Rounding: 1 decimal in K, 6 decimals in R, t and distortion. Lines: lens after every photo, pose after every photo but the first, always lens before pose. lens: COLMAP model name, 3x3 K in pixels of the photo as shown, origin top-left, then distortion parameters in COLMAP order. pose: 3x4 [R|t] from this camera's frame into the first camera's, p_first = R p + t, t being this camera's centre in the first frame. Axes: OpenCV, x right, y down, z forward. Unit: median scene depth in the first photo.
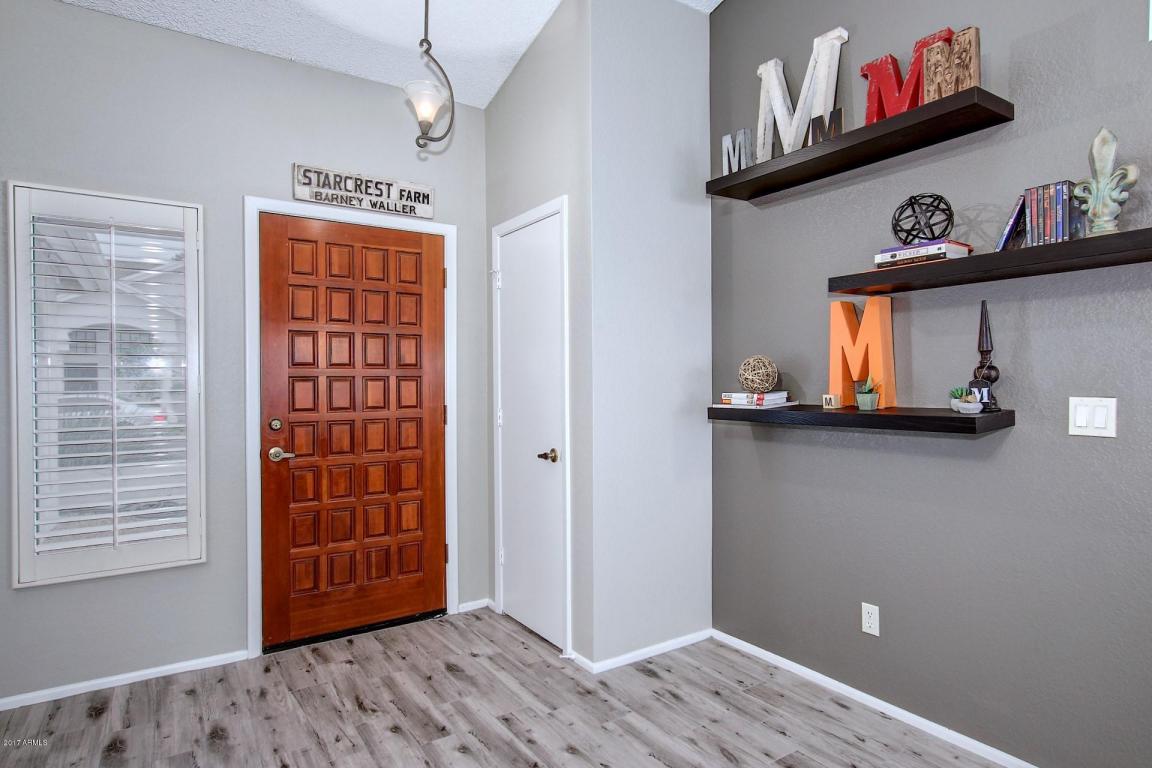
lens RADIAL K [[624.1, 0, 574.6], [0, 624.1, 384.5], [0, 0, 1]] dist [-0.024122, 0.003690]
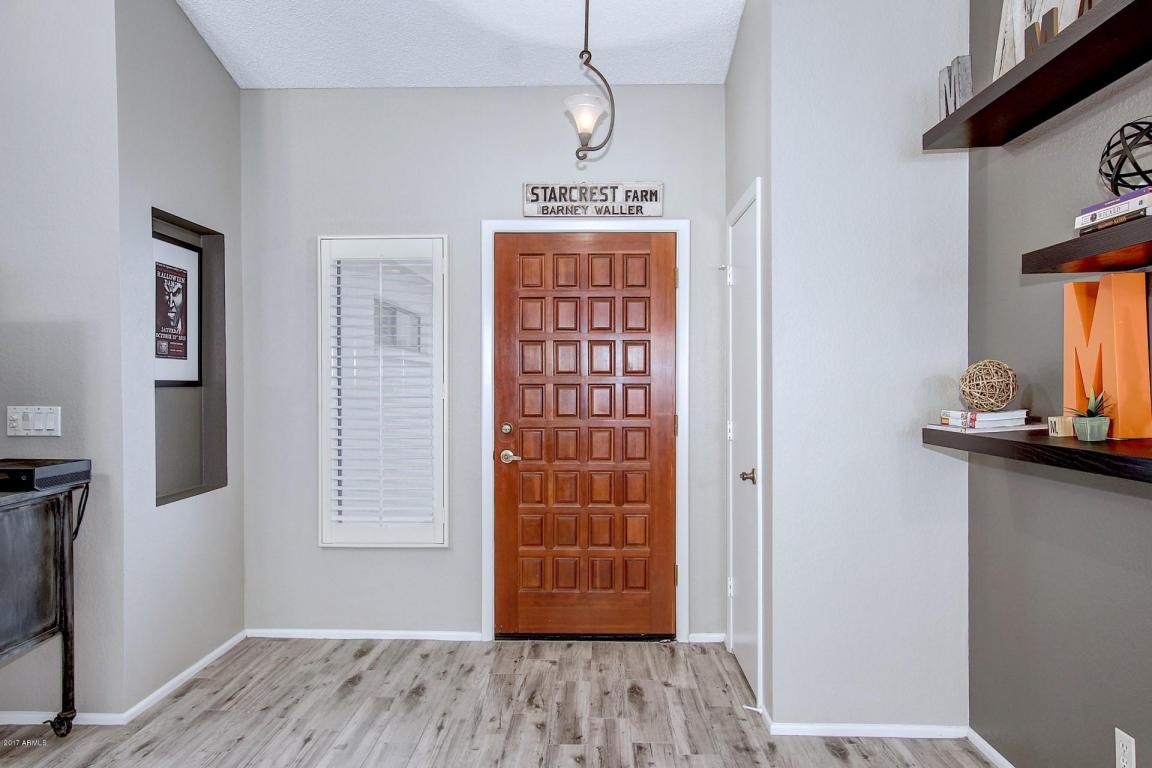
lens RADIAL K [[754.2, 0, 578.0], [0, 754.2, 384.0], [0, 0, 1]] dist [-0.010662, 0.008377]
pose [[0.820409, 0.004975, -0.571755, 0.381609], [-0.006166, 0.999981, -0.000146, -0.014293], [0.571743, 0.003645, 0.820425, -0.004637]]
